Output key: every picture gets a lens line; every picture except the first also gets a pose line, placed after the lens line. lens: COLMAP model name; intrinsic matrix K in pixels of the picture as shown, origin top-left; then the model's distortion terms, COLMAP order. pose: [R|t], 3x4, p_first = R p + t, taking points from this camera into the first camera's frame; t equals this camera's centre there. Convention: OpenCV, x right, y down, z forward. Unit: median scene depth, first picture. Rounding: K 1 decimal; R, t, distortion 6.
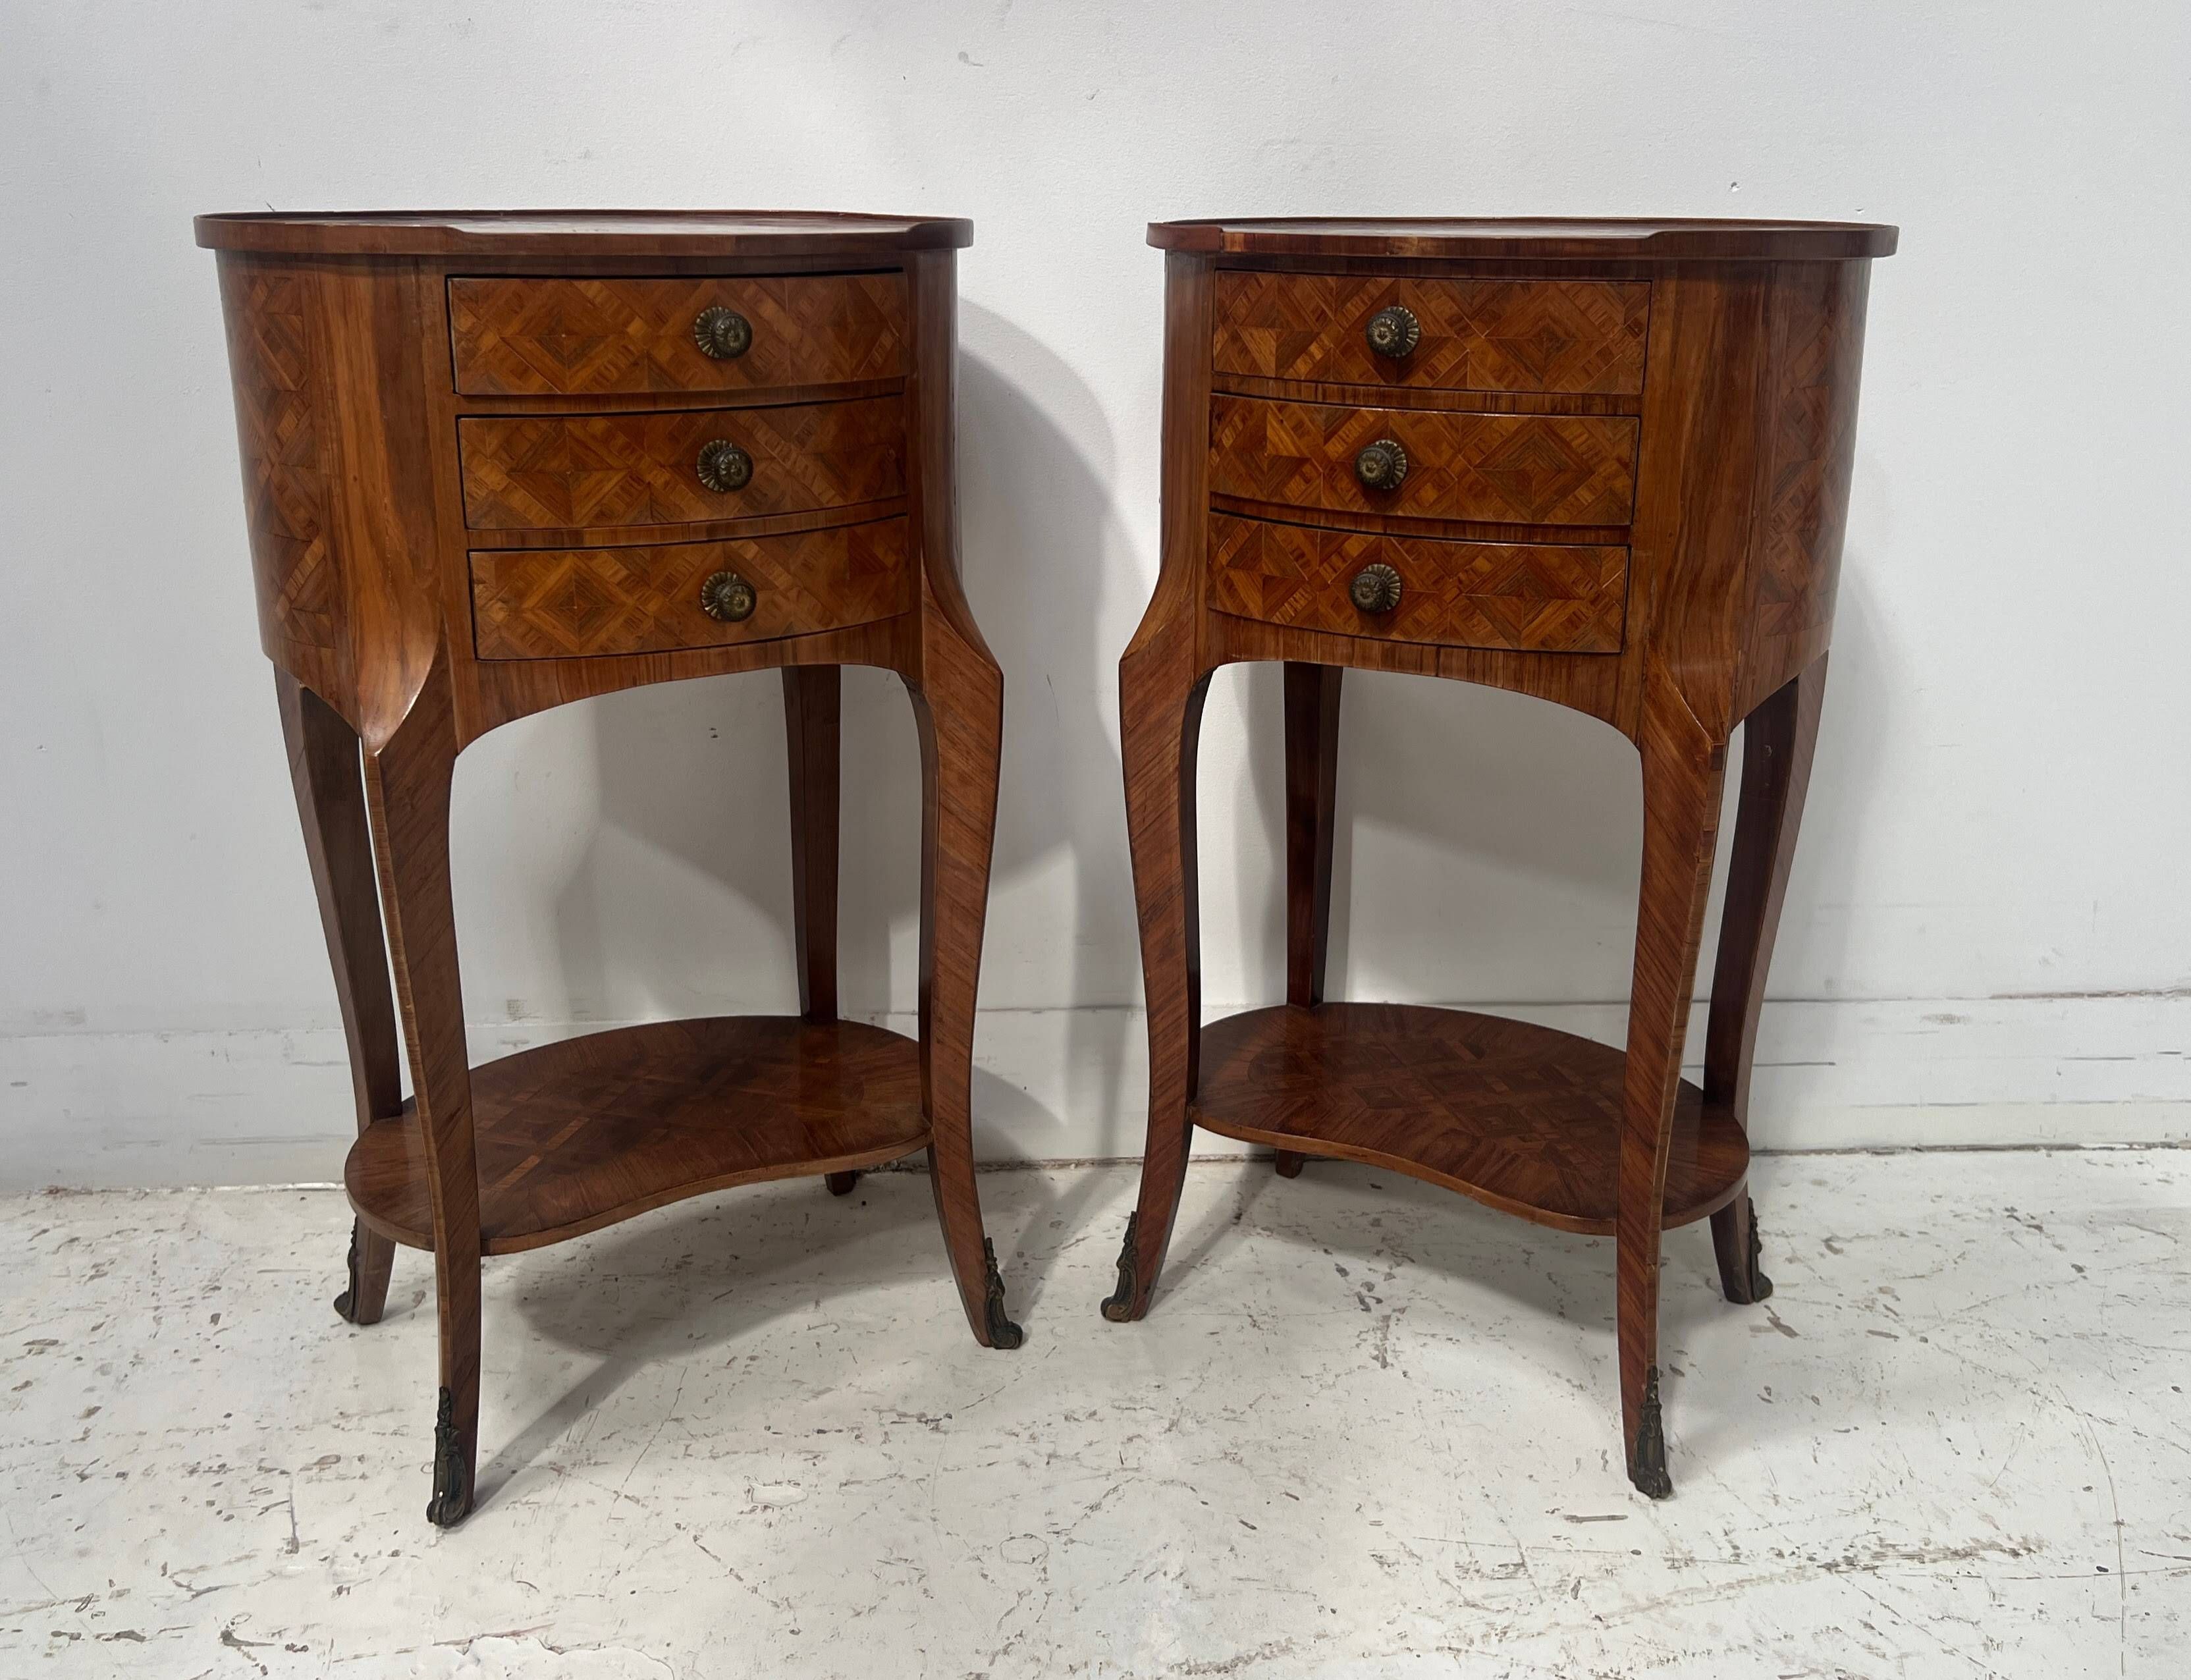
lens RADIAL K [[1966.5, 0, 1096.8], [0, 1966.5, 749.7], [0, 0, 1]] dist [0.129149, -0.374379]
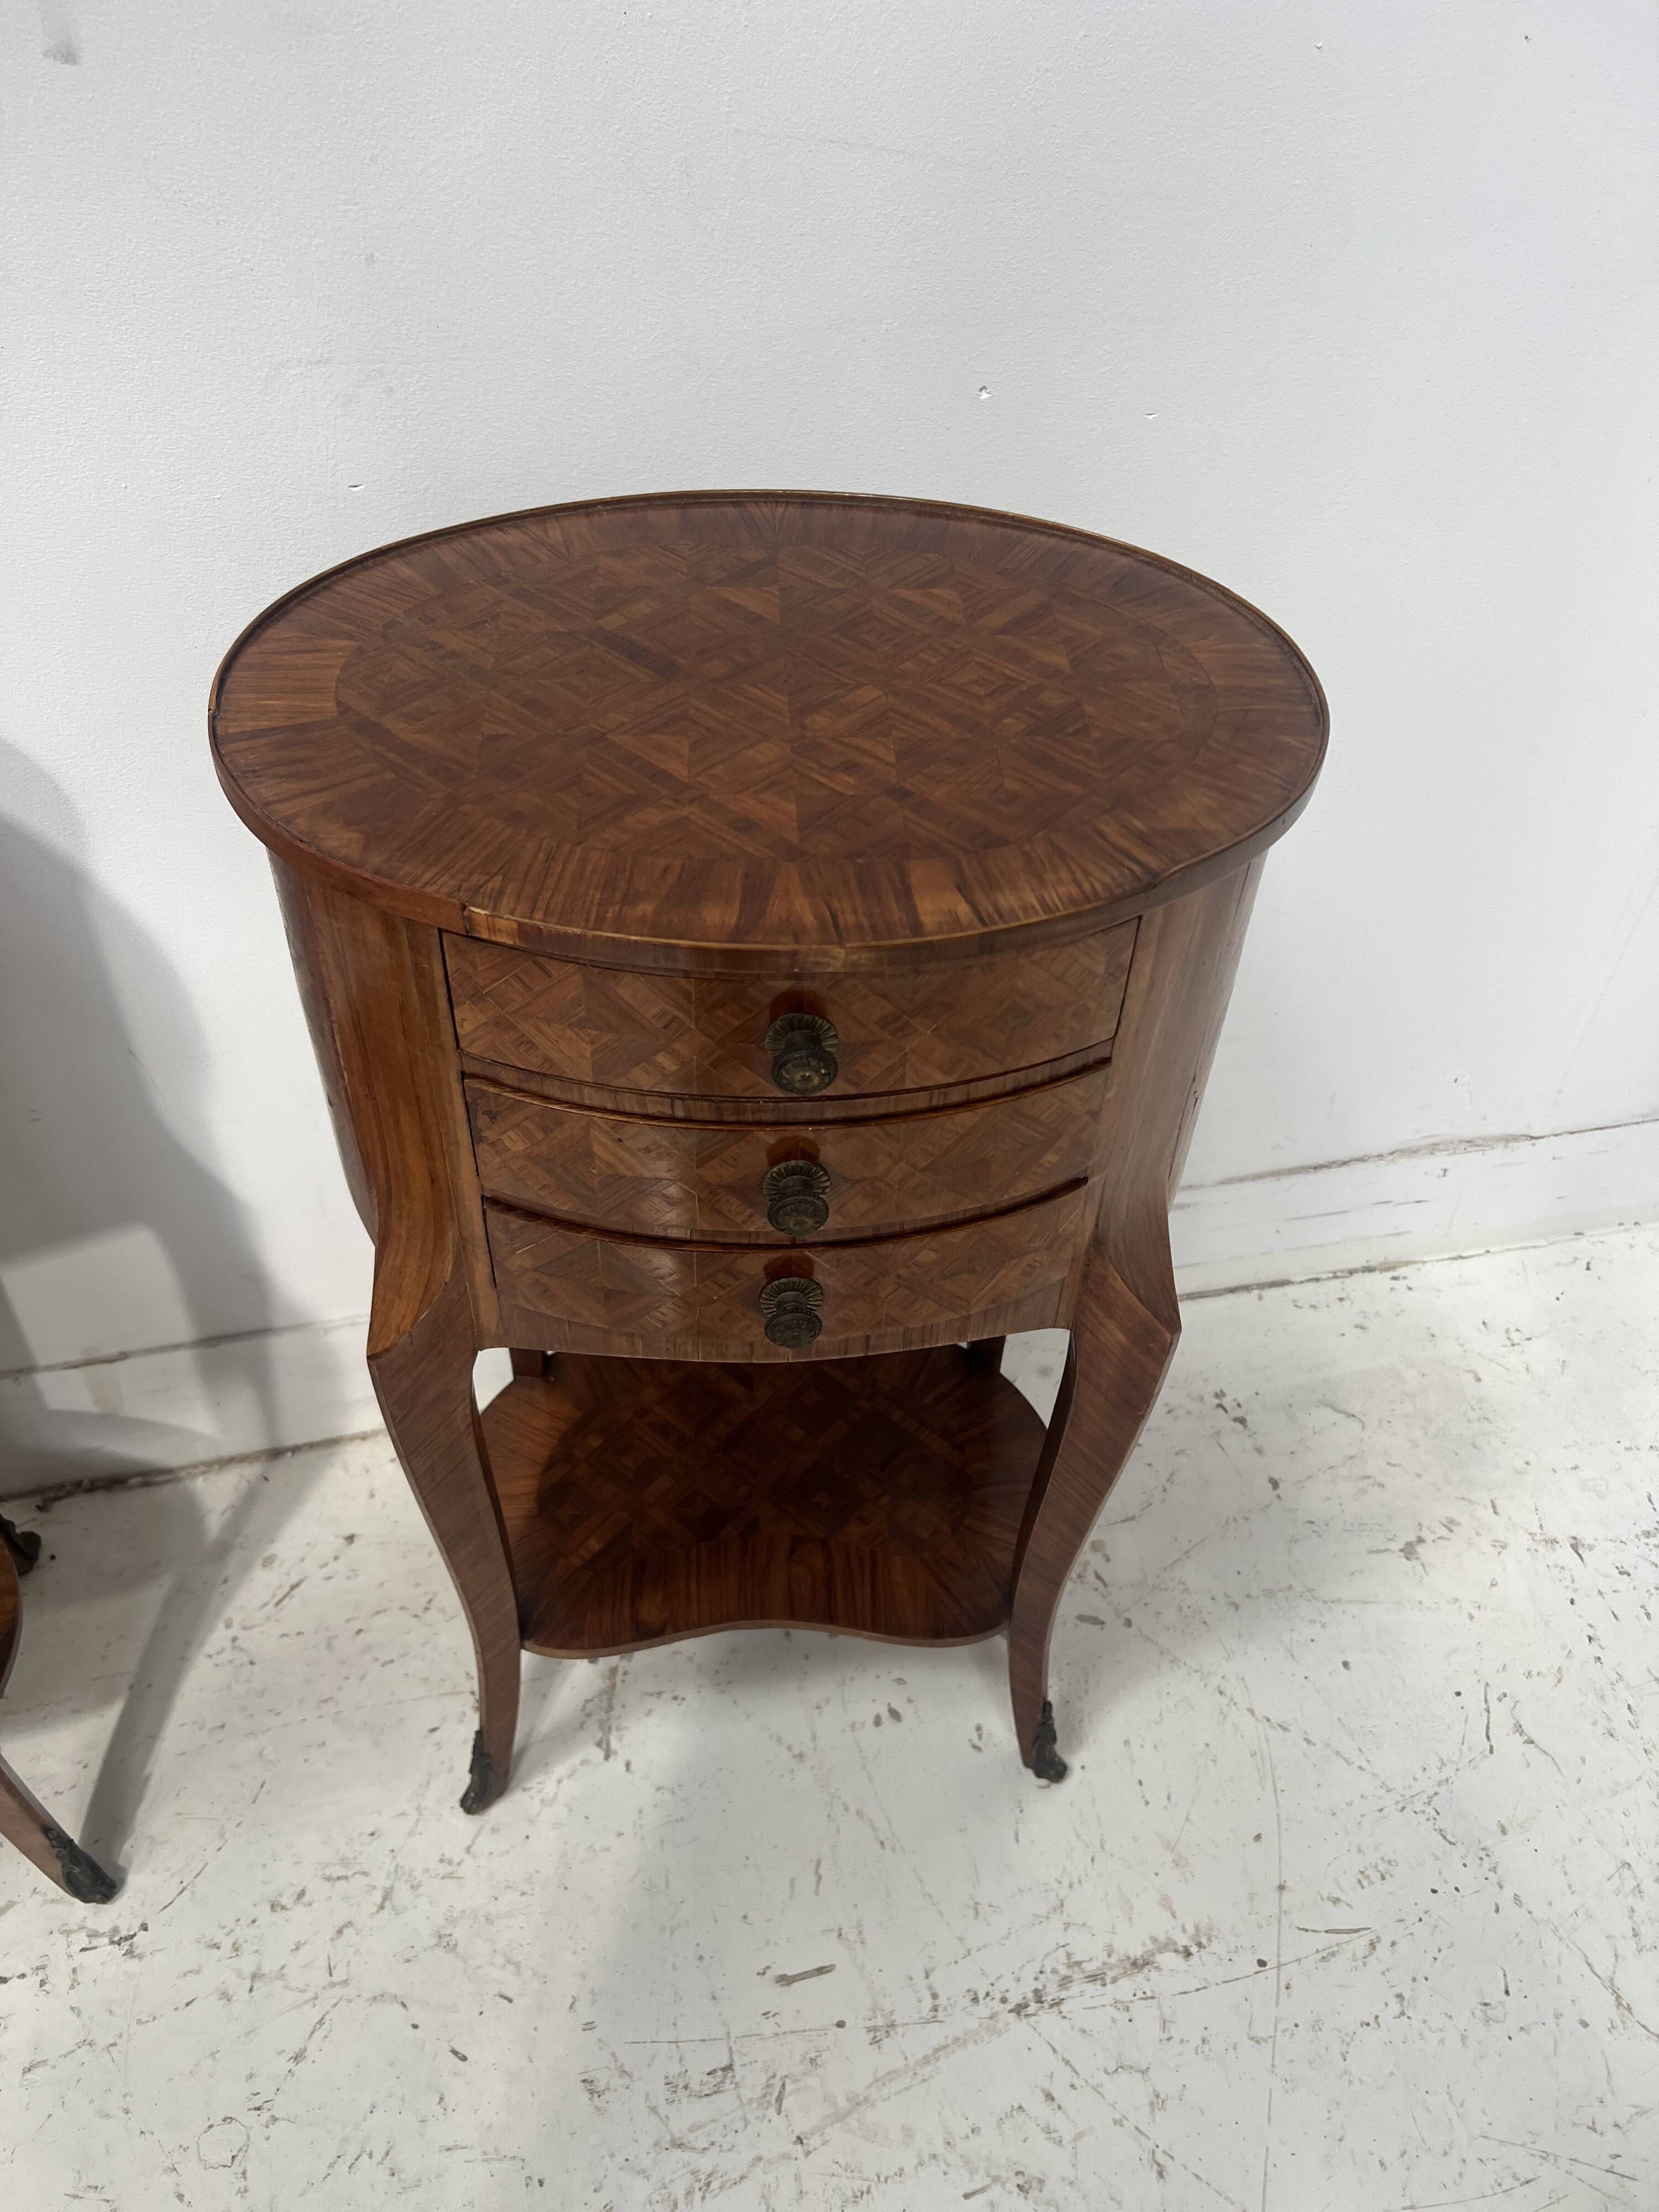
lens RADIAL K [[1693.0, 0, 828.0], [0, 1693.0, 1122.8], [0, 0, 1]] dist [0.018228, -0.010502]
pose [[0.822409, -0.378107, 0.425063, -0.091805], [0.124244, 0.848509, 0.514389, -0.470071], [-0.555164, -0.370227, 0.744799, 0.549798]]
